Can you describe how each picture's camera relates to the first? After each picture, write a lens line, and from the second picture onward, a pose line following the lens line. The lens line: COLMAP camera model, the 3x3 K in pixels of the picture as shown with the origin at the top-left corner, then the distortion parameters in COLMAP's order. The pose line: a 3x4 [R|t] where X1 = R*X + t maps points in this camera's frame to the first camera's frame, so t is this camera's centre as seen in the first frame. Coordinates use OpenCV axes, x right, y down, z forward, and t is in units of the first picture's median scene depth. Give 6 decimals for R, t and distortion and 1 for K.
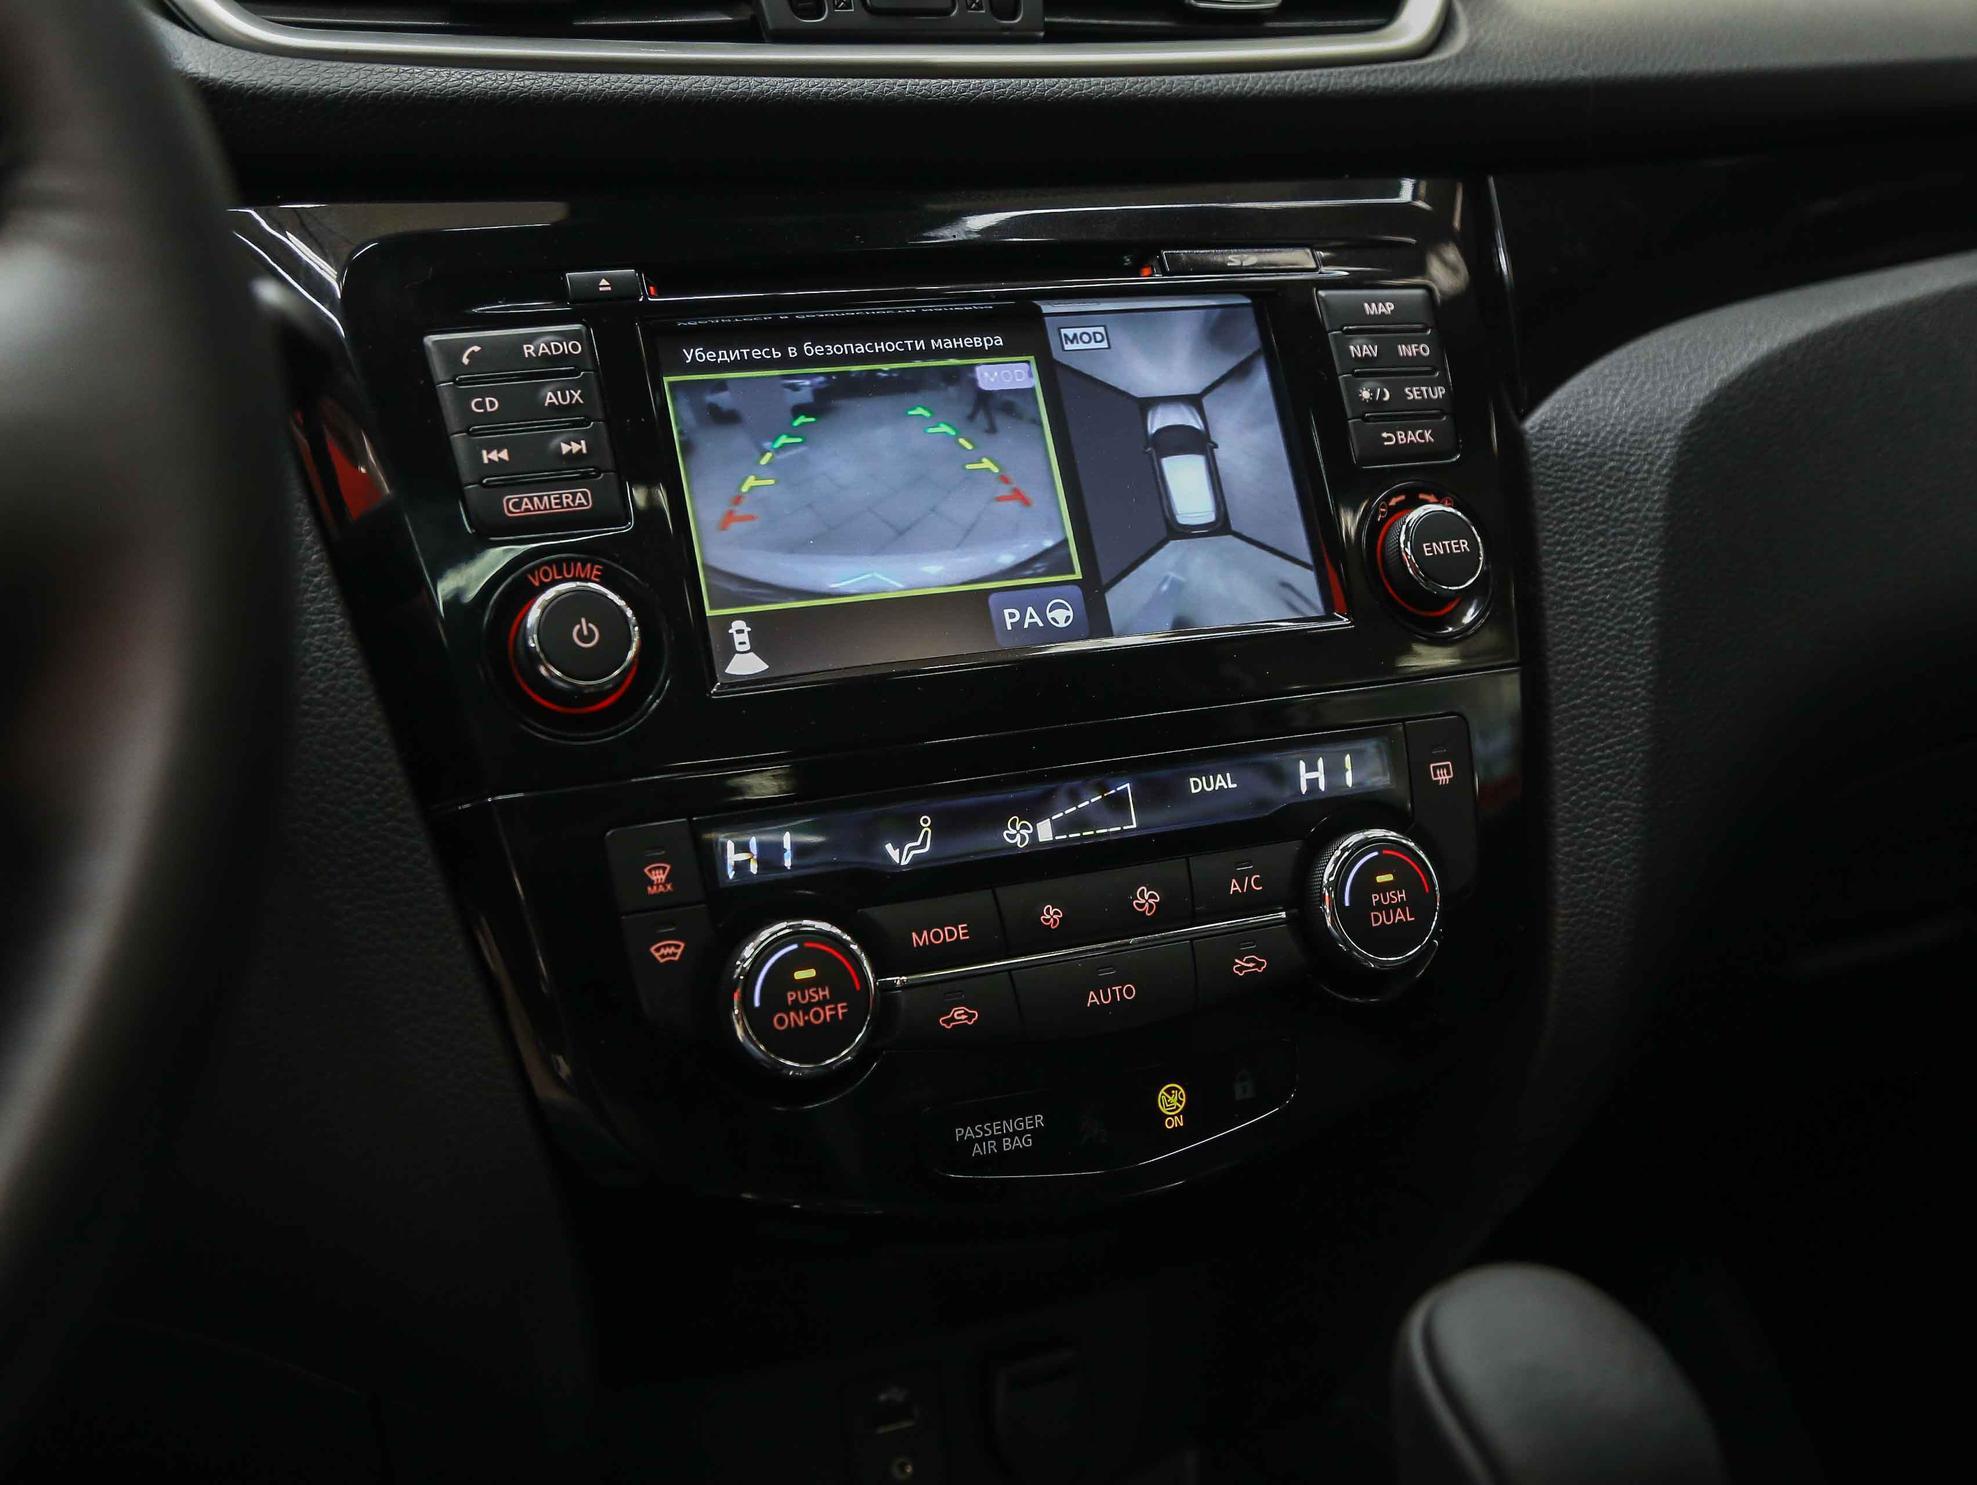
lens RADIAL K [[2298.1, 0, 987.8], [0, 2298.1, 685.2], [0, 0, 1]] dist [-0.003141, -0.000676]
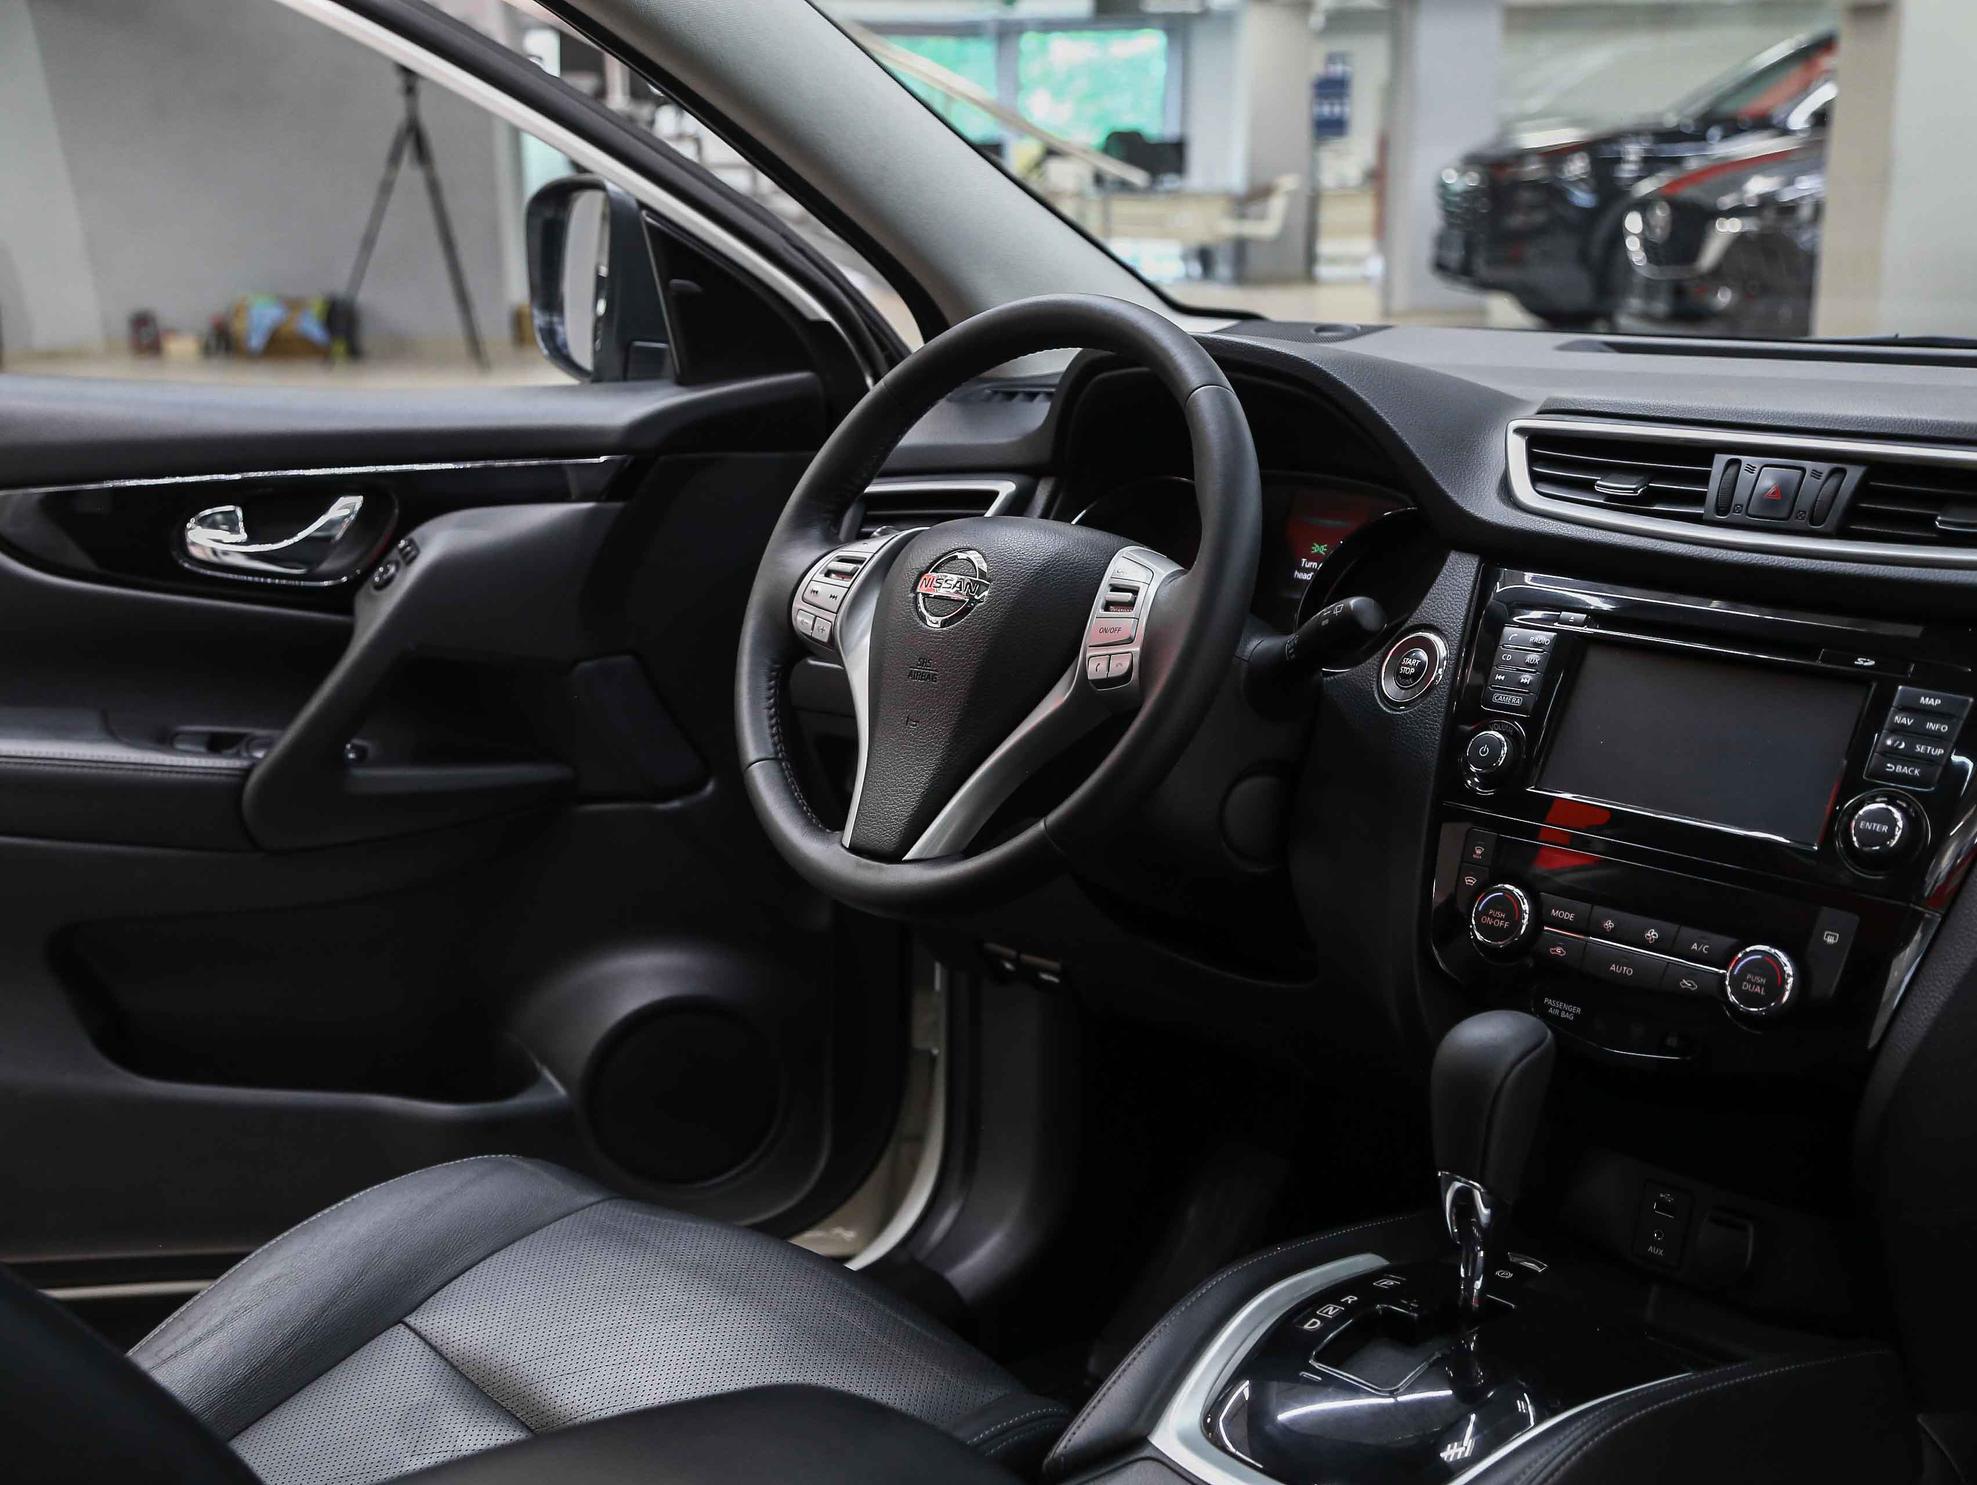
lens RADIAL K [[2632.0, 0, 988.5], [0, 2632.0, 742.5], [0, 0, 1]] dist [0.075434, 0.052834]
pose [[0.340291, 0.205207, -0.917656, 2.051932], [-0.258596, 0.958691, 0.118490, -0.208378], [0.904063, 0.196981, 0.379299, -0.523740]]
